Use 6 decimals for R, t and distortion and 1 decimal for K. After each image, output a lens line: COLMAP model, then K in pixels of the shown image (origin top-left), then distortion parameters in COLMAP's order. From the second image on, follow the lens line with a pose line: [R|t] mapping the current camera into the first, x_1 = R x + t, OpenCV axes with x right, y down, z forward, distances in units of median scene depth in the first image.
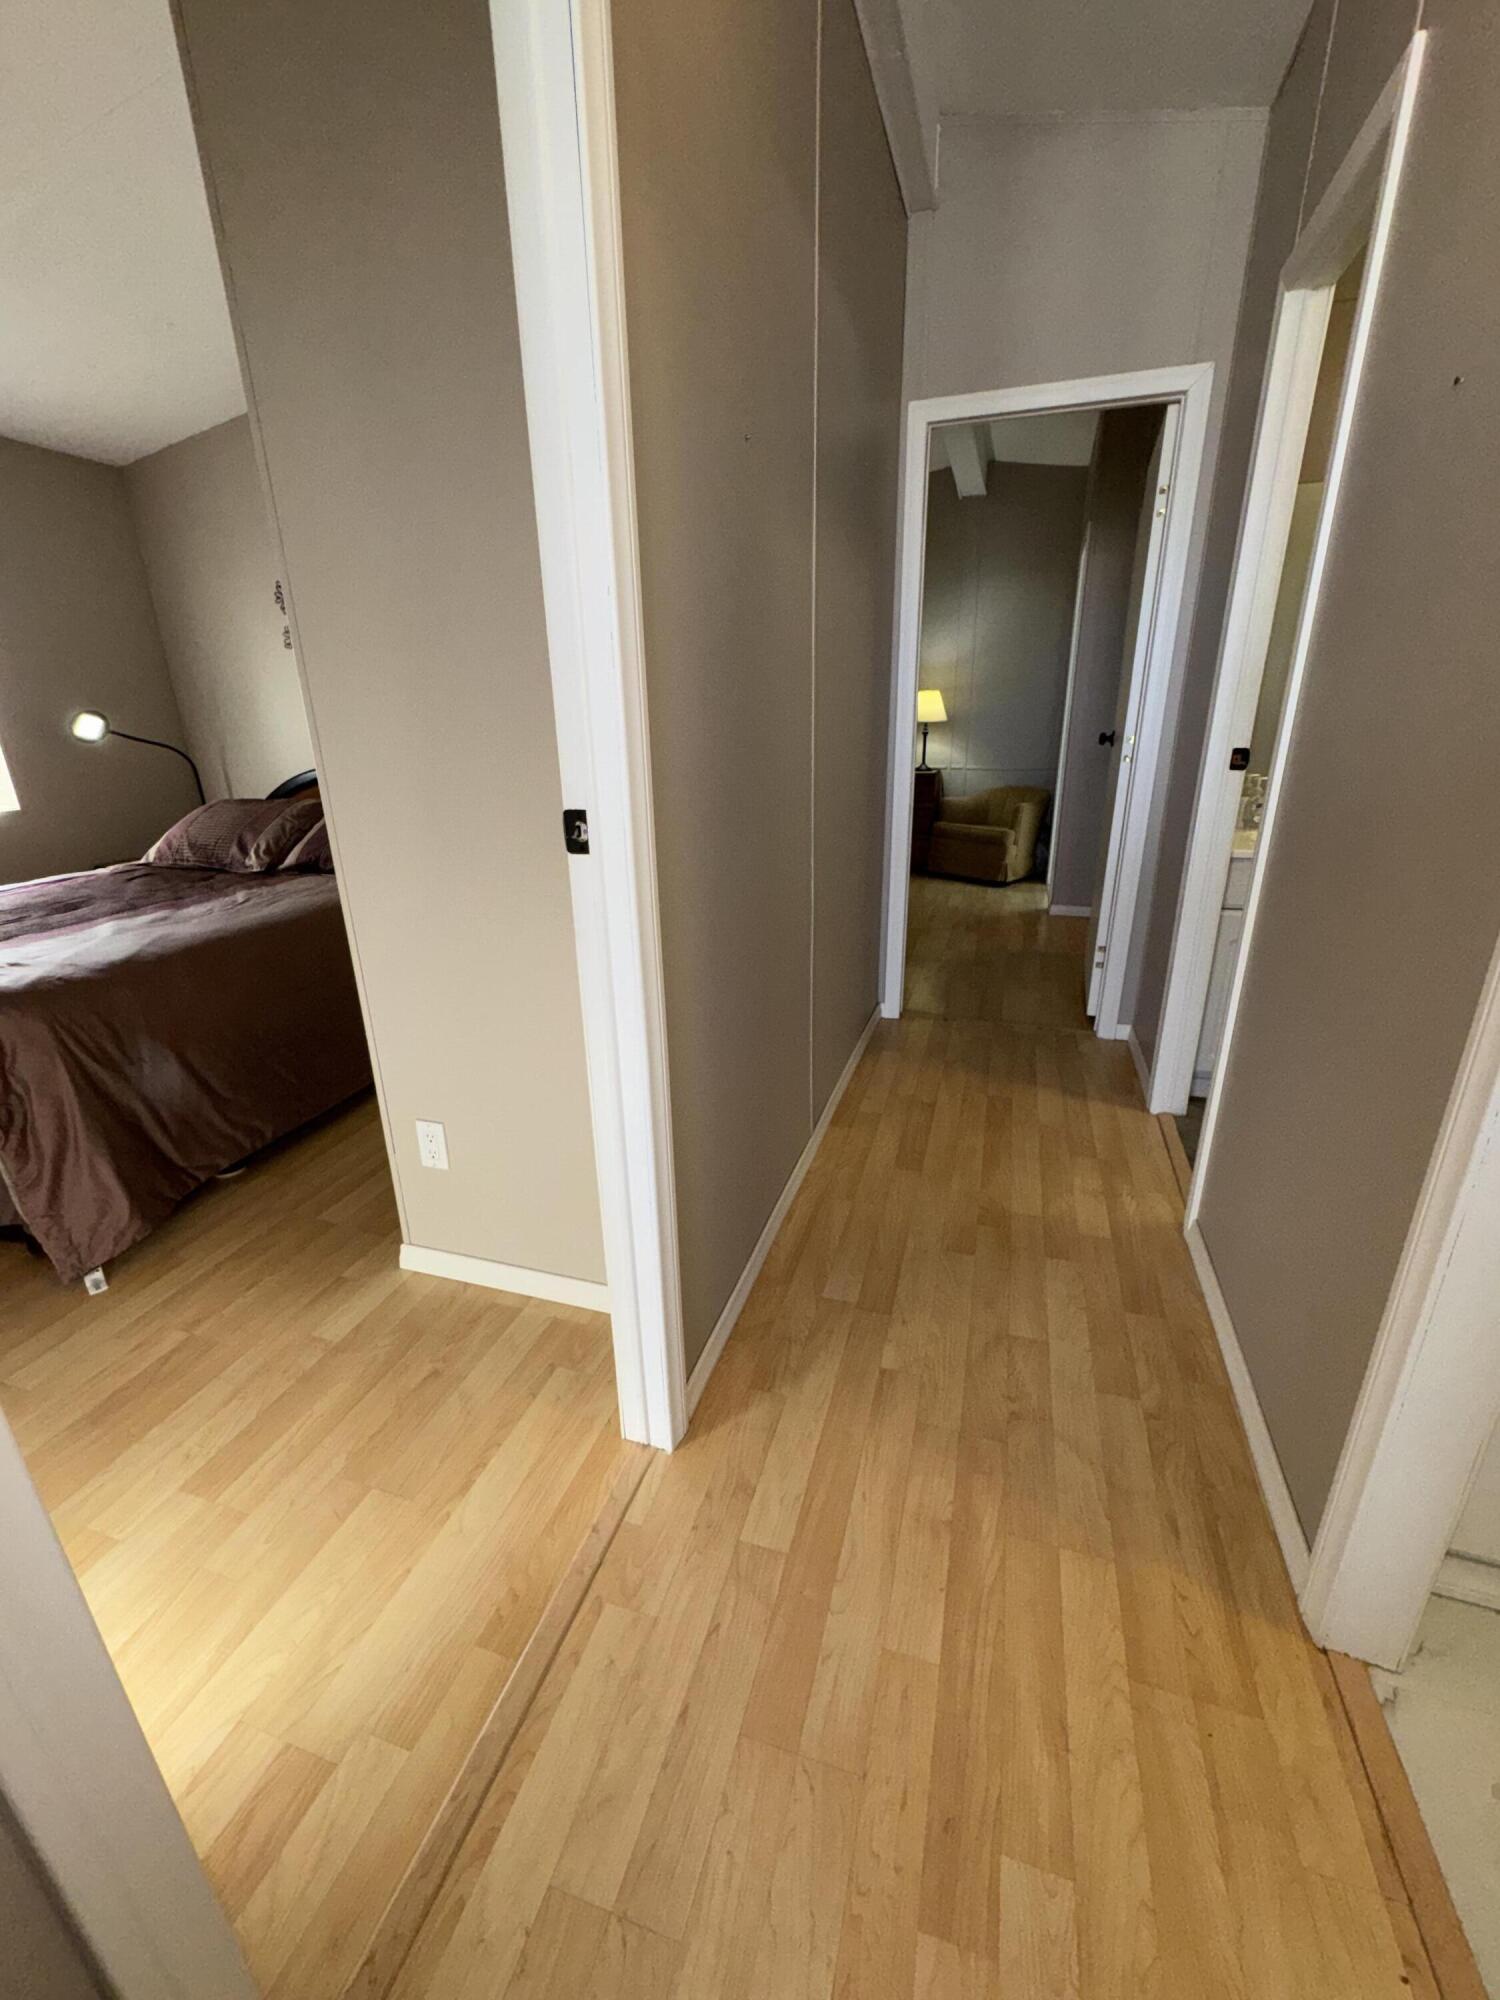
lens RADIAL K [[797.2, 0, 751.4], [0, 797.2, 995.9], [0, 0, 1]] dist [-0.002069, 0.000332]
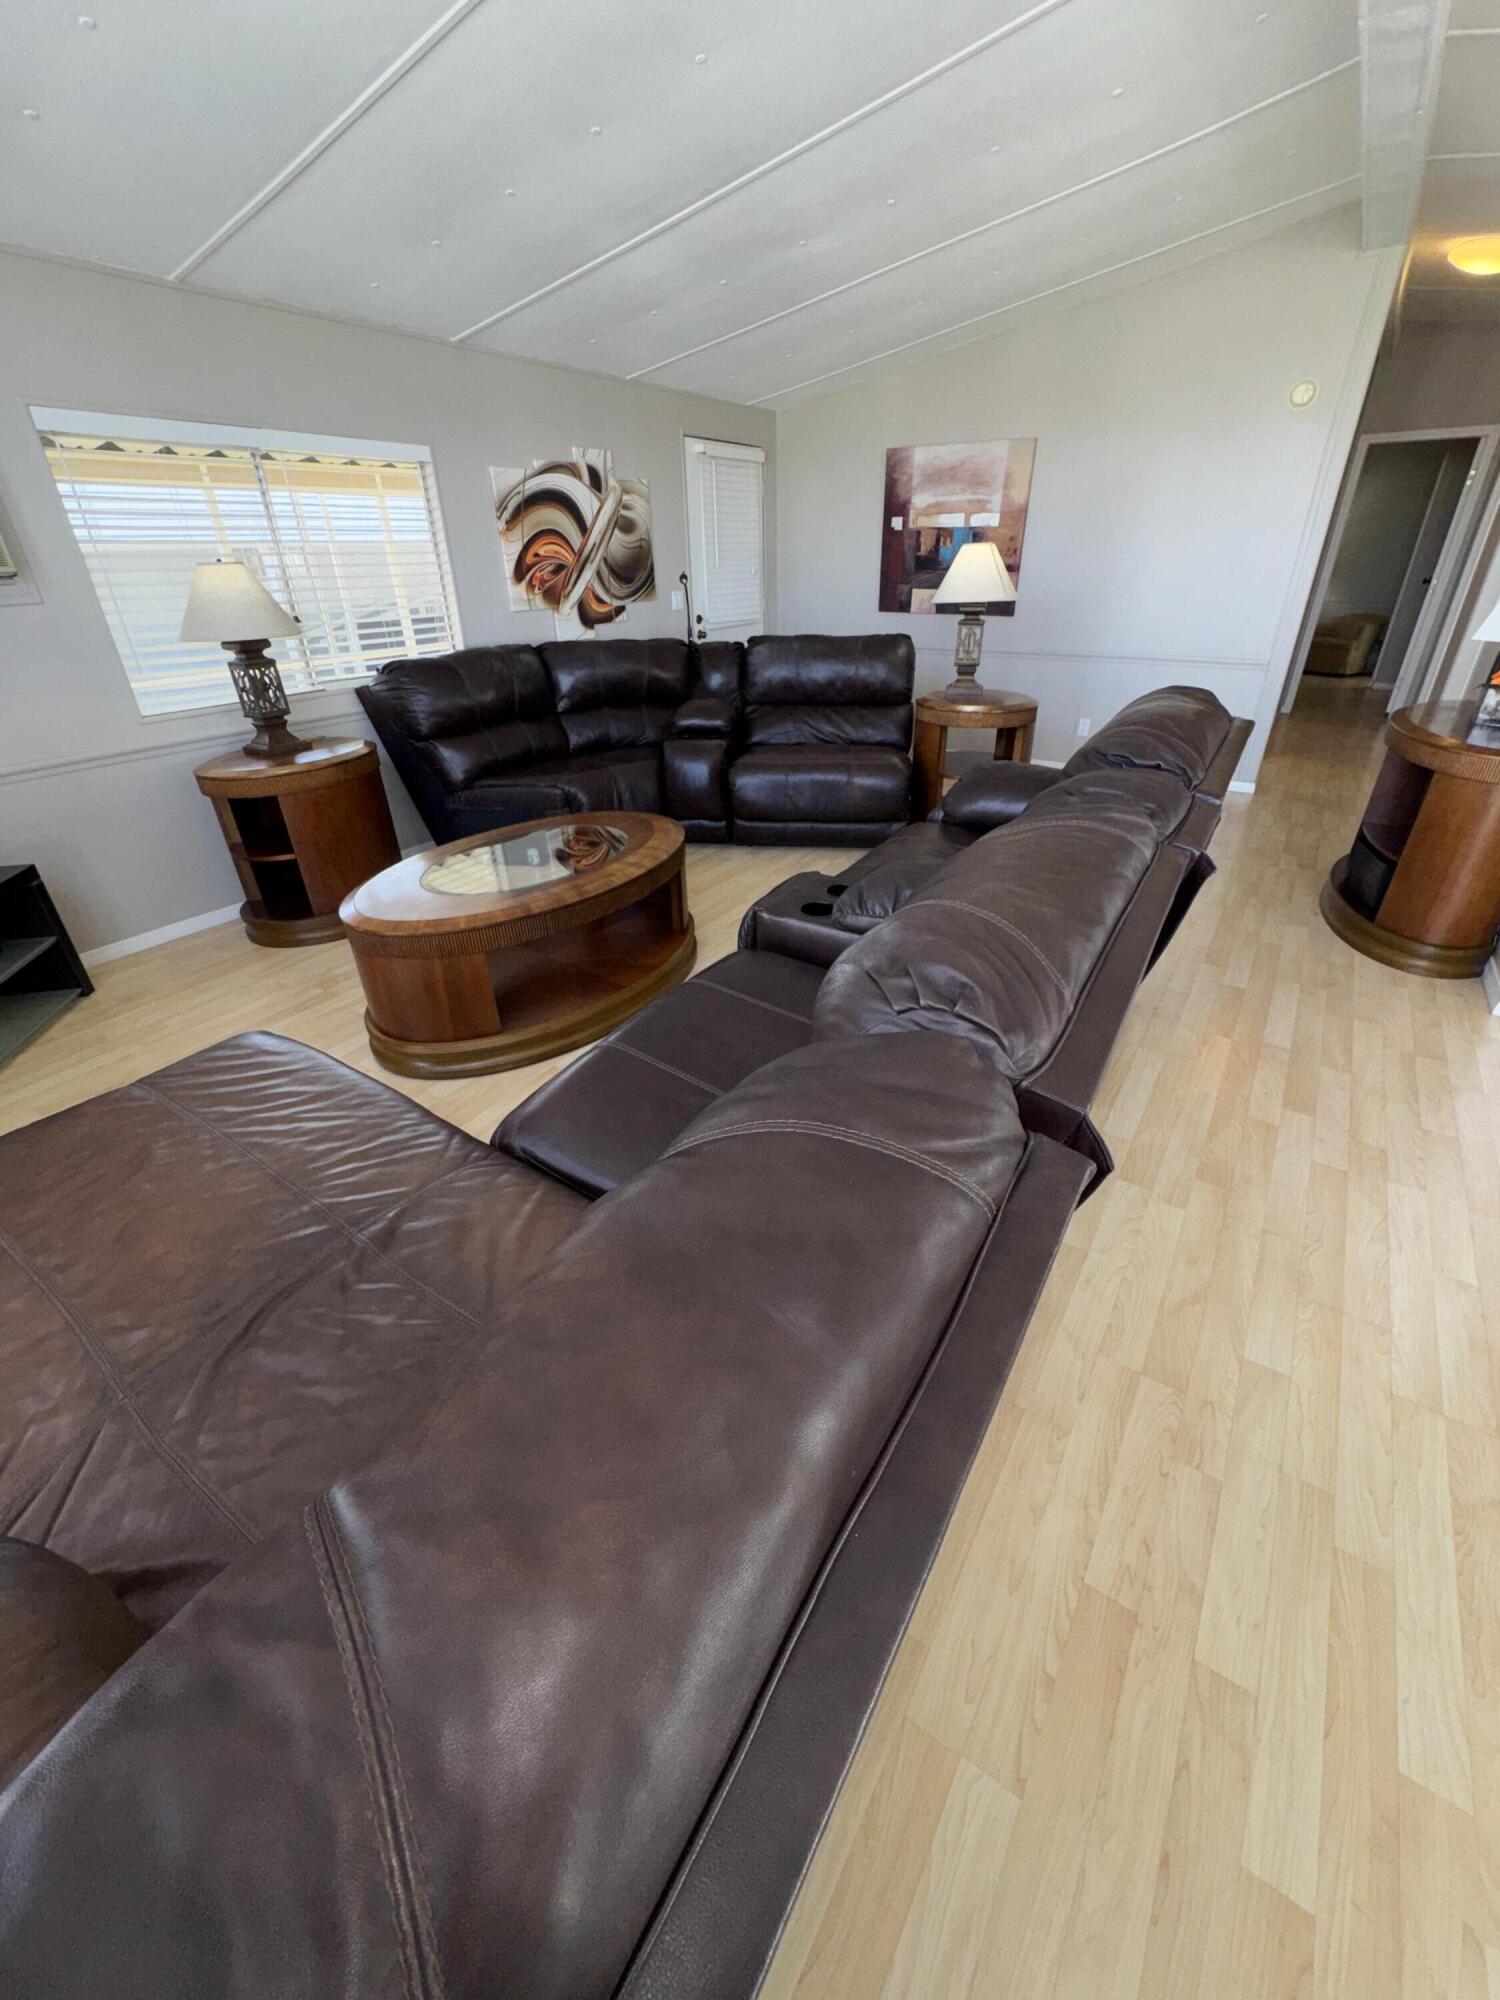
lens RADIAL K [[797.2, 0, 752.7], [0, 797.2, 998.6], [0, 0, 1]] dist [-0.002069, 0.000332]
pose [[0.962946, 0.124364, -0.239310, -0.367229], [-0.081684, 0.980145, 0.180673, 0.303977], [0.257028, -0.154431, 0.953985, -0.947744]]
